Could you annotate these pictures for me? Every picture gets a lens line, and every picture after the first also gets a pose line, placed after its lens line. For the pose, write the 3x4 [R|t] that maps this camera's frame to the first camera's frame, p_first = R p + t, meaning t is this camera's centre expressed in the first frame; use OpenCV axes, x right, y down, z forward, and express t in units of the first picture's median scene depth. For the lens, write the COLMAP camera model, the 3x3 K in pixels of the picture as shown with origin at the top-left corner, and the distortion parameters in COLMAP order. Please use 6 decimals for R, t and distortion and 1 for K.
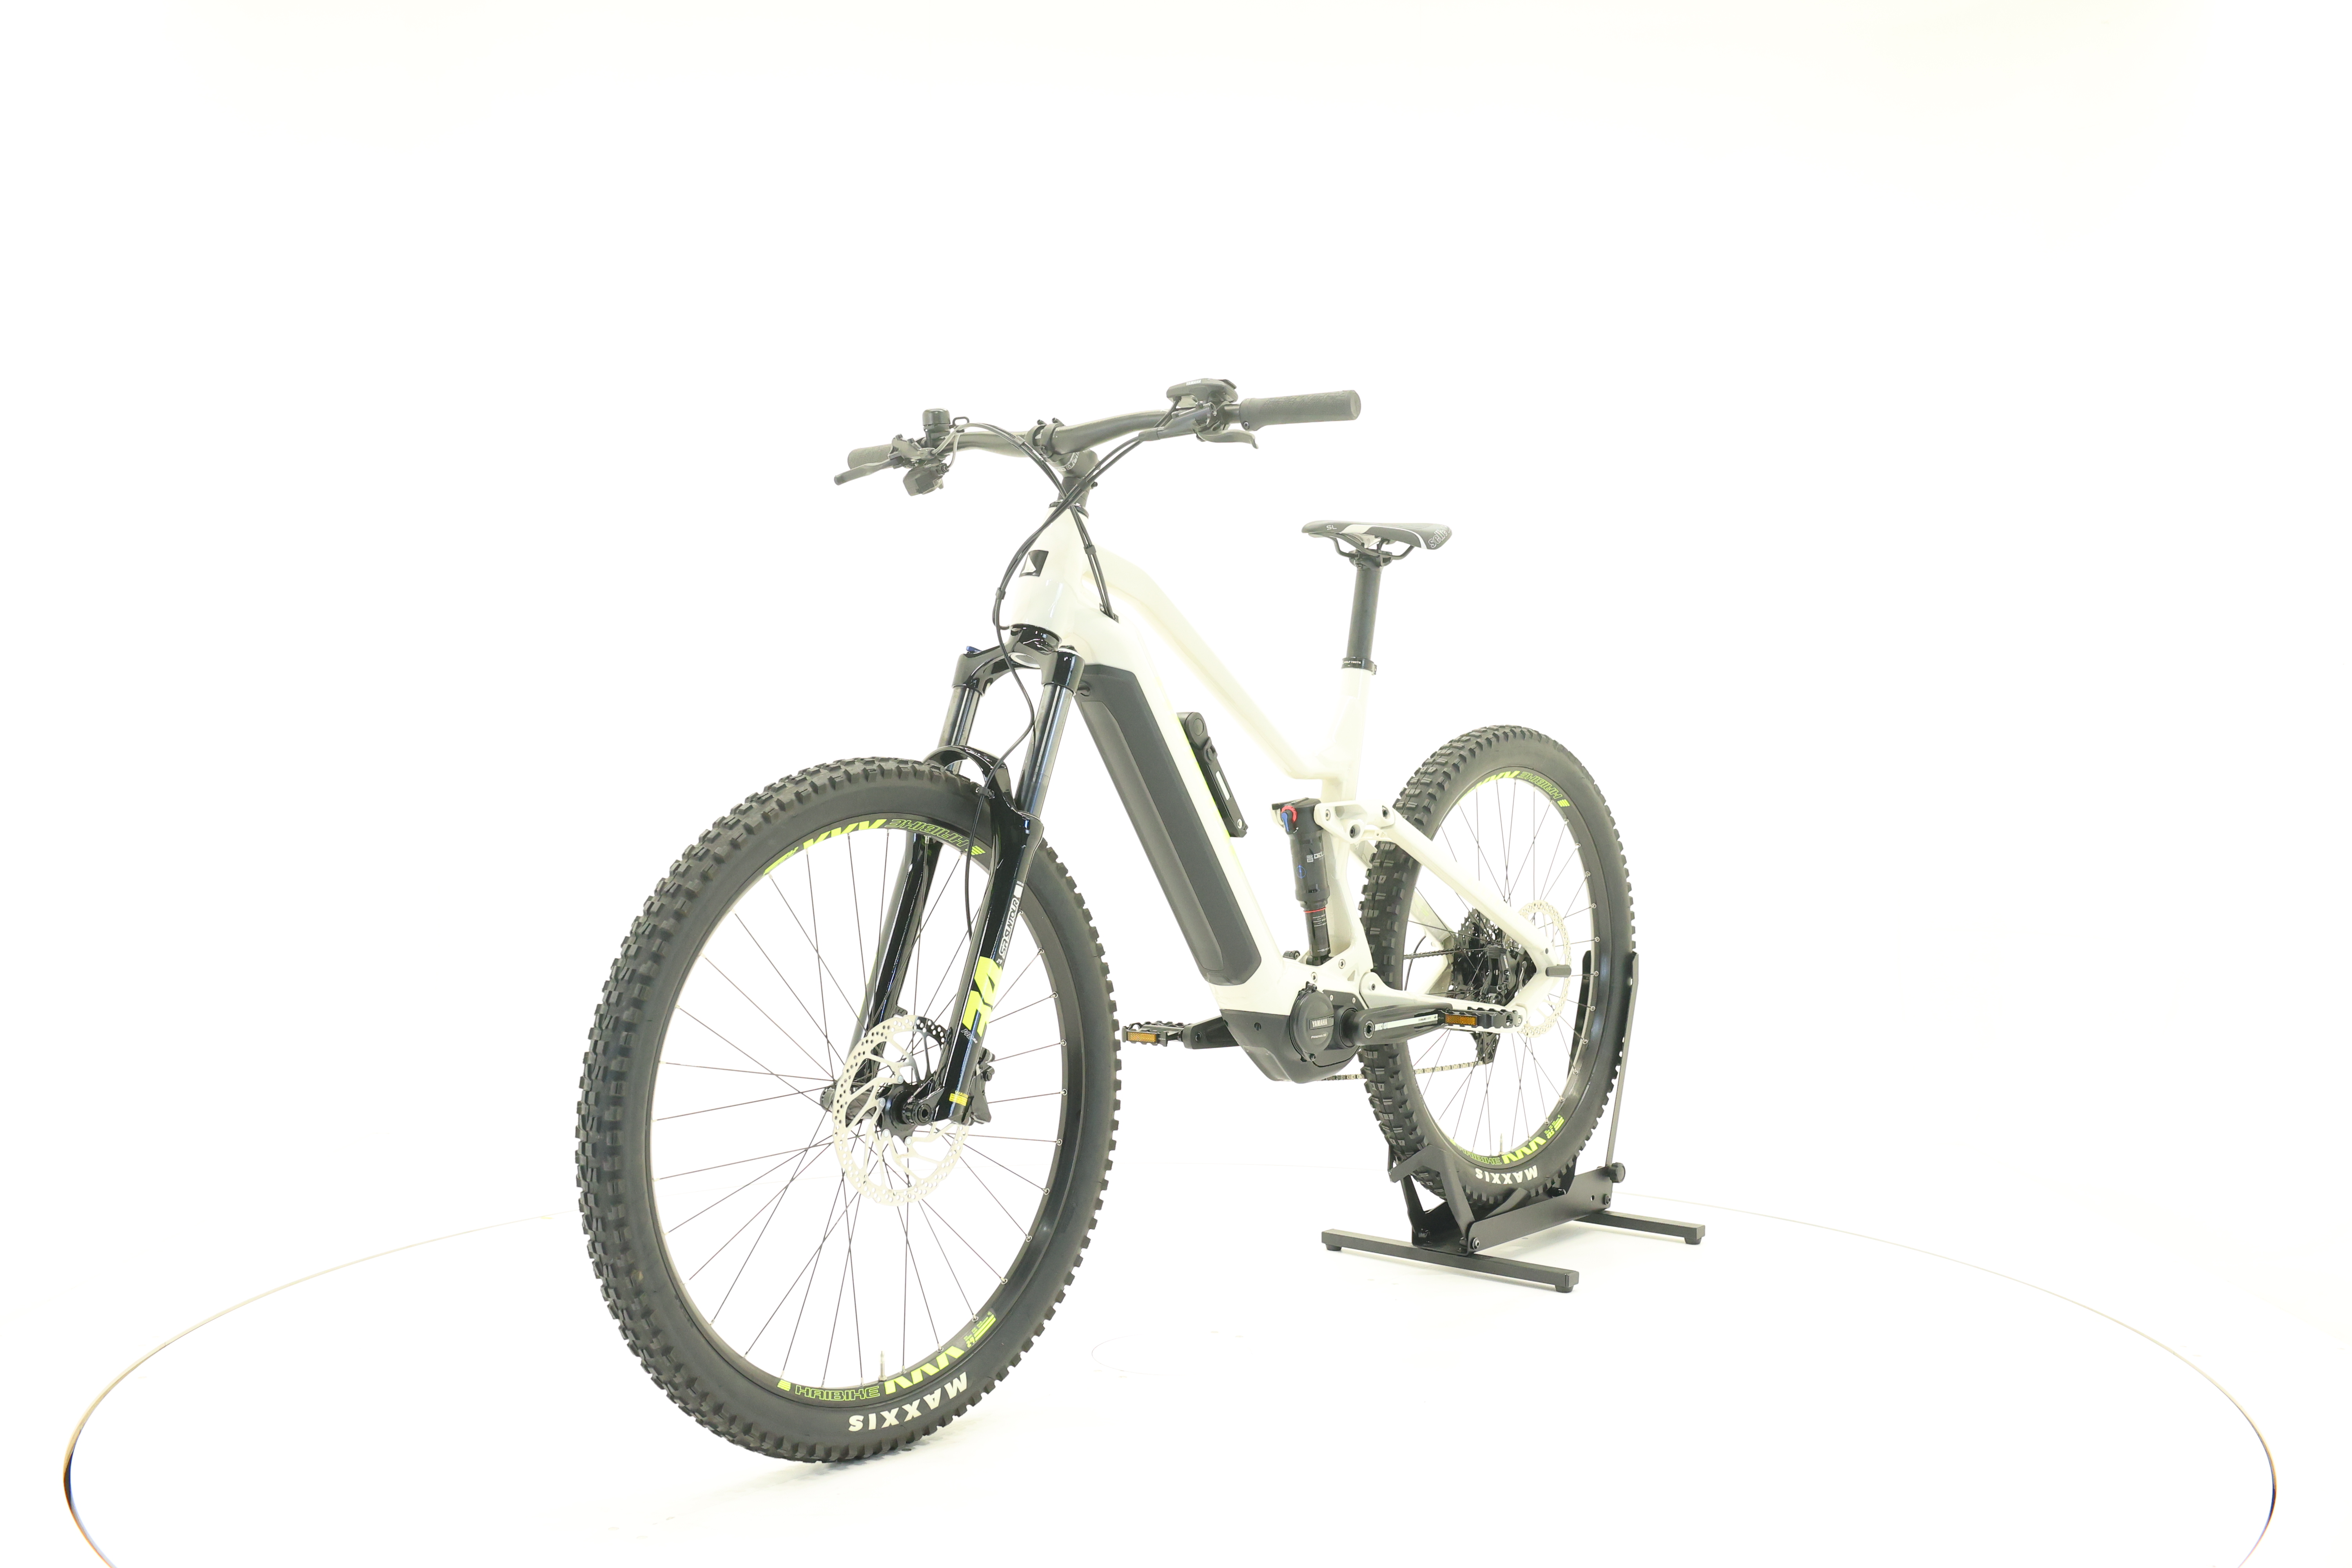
lens RADIAL K [[2386.5, 0, 1182.4], [0, 2386.5, 793.3], [0, 0, 1]] dist [-0.007299, 0.000000]
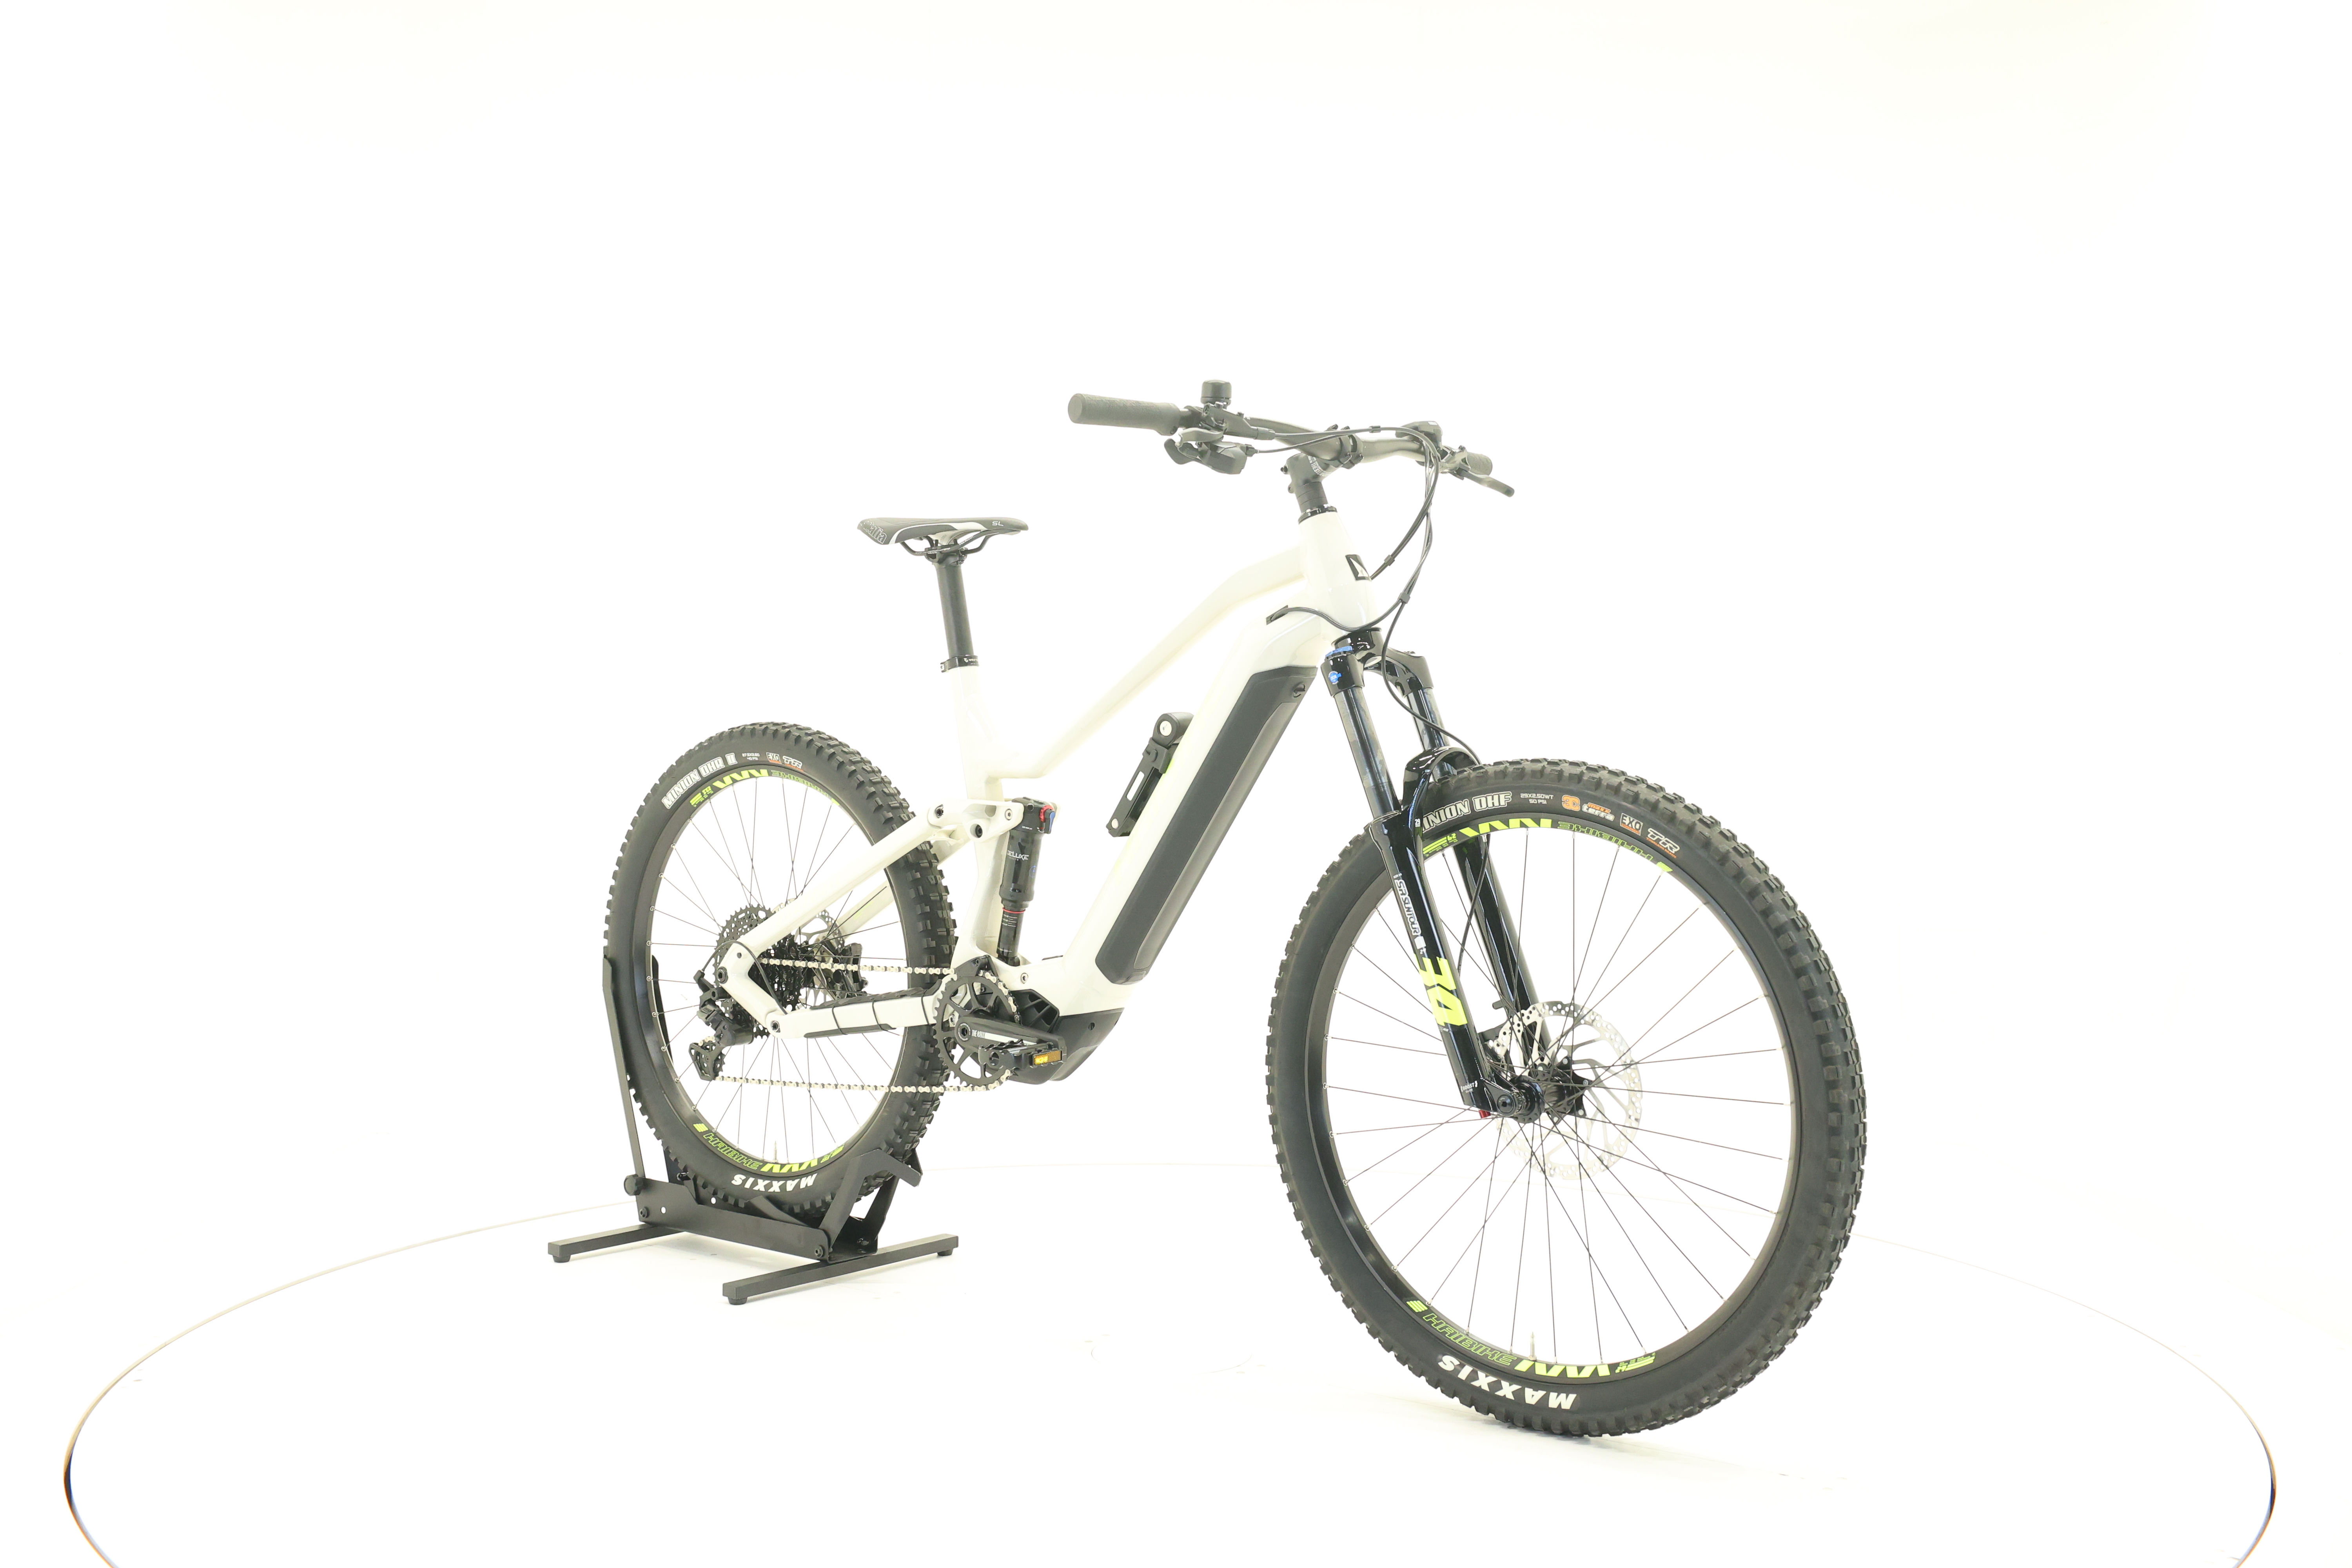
lens RADIAL K [[2386.5, 0, 1171.9], [0, 2386.5, 777.9], [0, 0, 1]] dist [-0.007299, 0.000000]
pose [[-0.005411, -0.024979, 0.999673, -1.020817], [0.023569, 0.999407, 0.025100, -0.031971], [-0.999708, 0.023697, -0.004819, 1.023039]]
